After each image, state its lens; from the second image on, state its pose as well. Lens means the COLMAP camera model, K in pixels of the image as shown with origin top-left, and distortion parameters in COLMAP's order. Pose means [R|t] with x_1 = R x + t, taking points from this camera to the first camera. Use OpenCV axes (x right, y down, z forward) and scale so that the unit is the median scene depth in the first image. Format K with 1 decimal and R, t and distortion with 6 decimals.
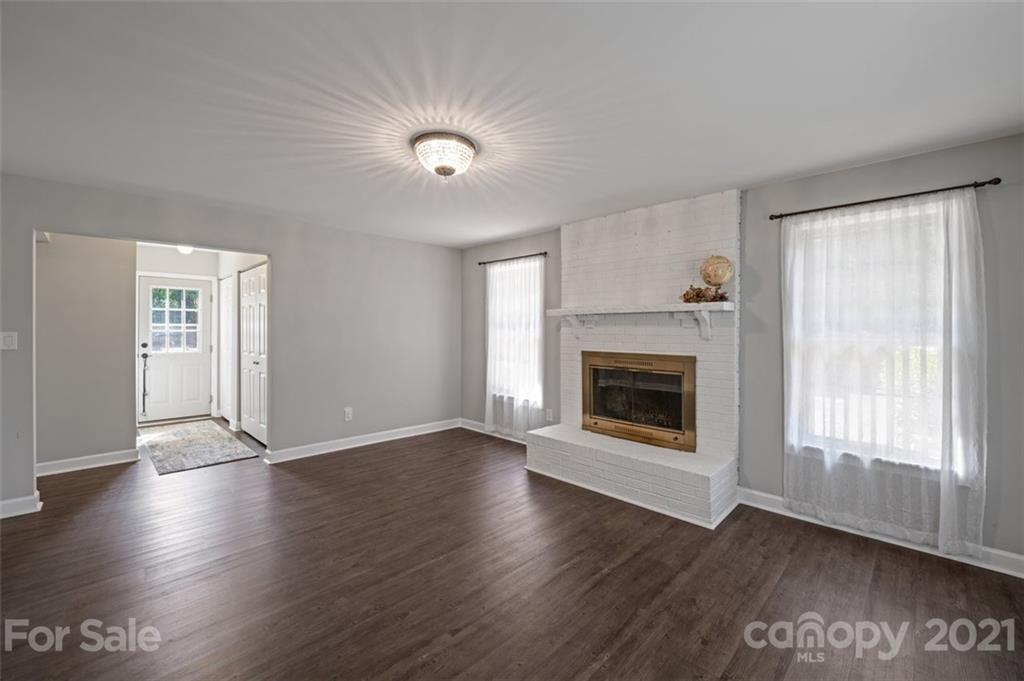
lens RADIAL K [[418.4, 0, 514.4], [0, 418.4, 329.7], [0, 0, 1]] dist [-0.007038, -0.001774]
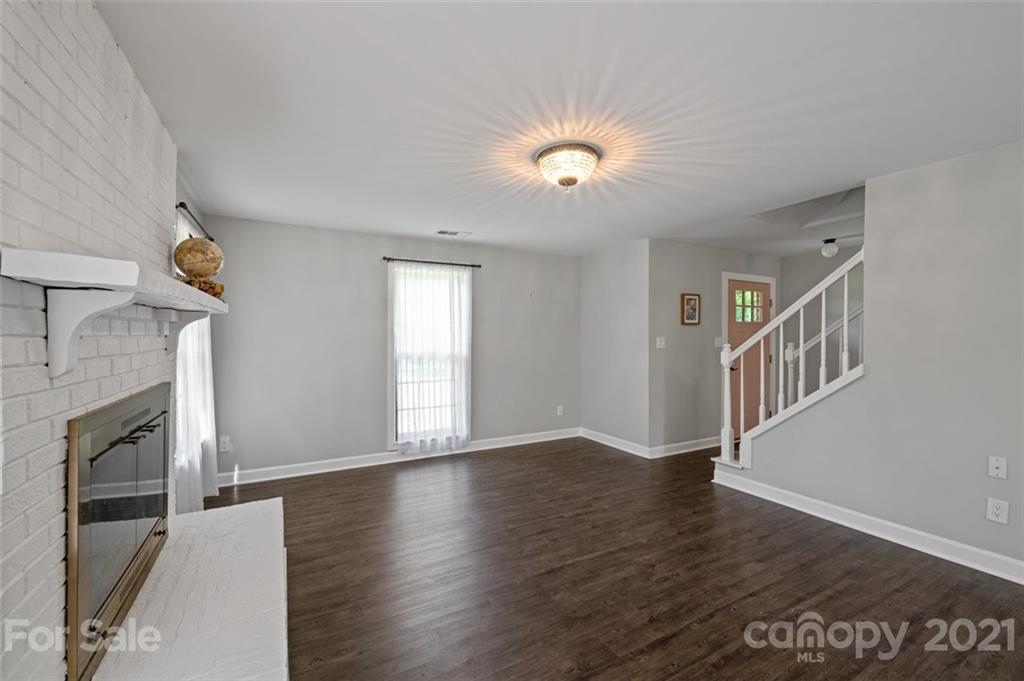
lens RADIAL K [[418.4, 0, 517.0], [0, 418.4, 340.3], [0, 0, 1]] dist [-0.007038, -0.001774]
pose [[-0.959867, -0.006090, 0.280390, -0.216204], [-0.001395, 0.999856, 0.016939, -0.007210], [-0.280452, 0.015868, -0.959737, 1.302530]]
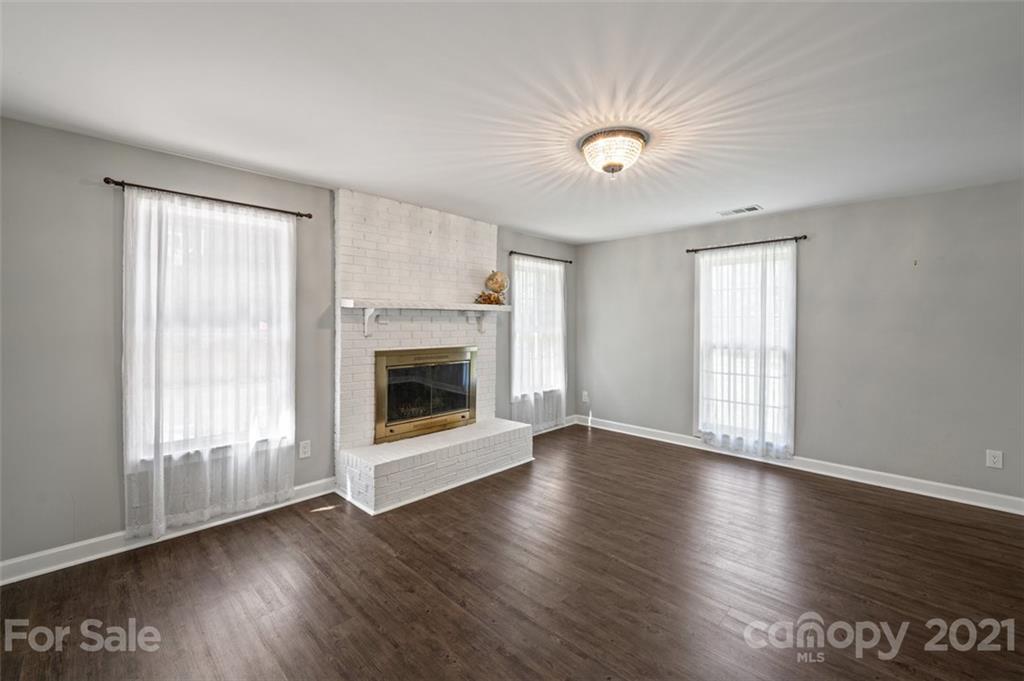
lens RADIAL K [[418.4, 0, 516.3], [0, 418.4, 327.4], [0, 0, 1]] dist [-0.007038, -0.001774]
pose [[-0.013003, -0.013178, 0.999829, -0.753273], [0.002848, 0.999909, 0.013216, -0.008870], [-0.999911, 0.003019, -0.012964, 0.805932]]
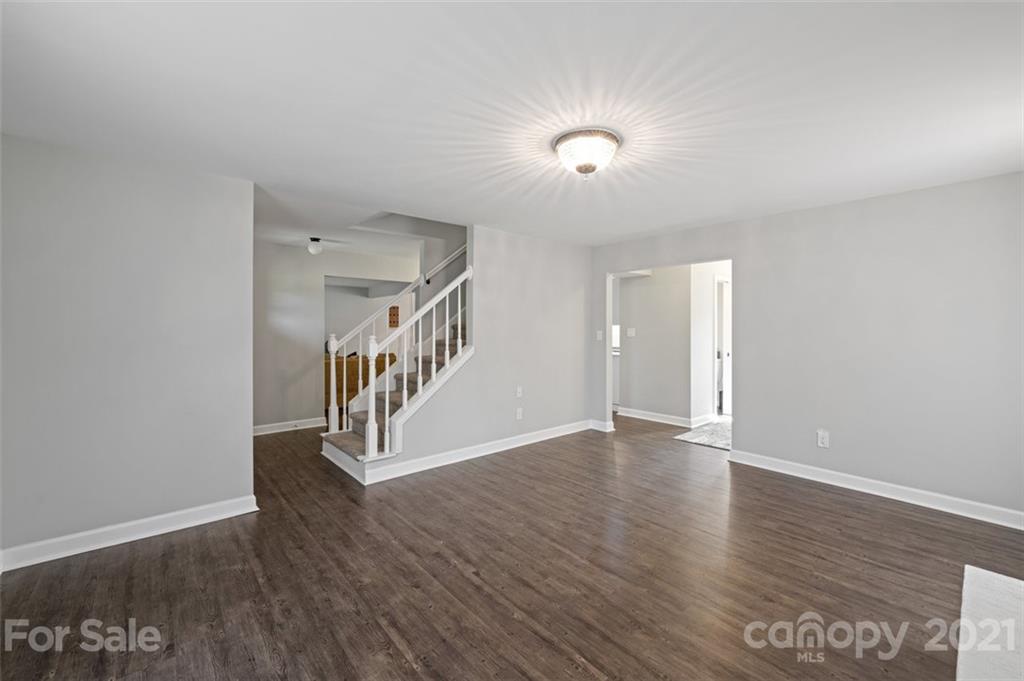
lens RADIAL K [[418.4, 0, 512.3], [0, 418.4, 326.3], [0, 0, 1]] dist [-0.007038, -0.001774]
pose [[-0.078621, -0.005822, -0.996888, 0.533785], [-0.007837, 0.999956, -0.005222, -0.001461], [0.996874, 0.007402, -0.078663, 0.587538]]
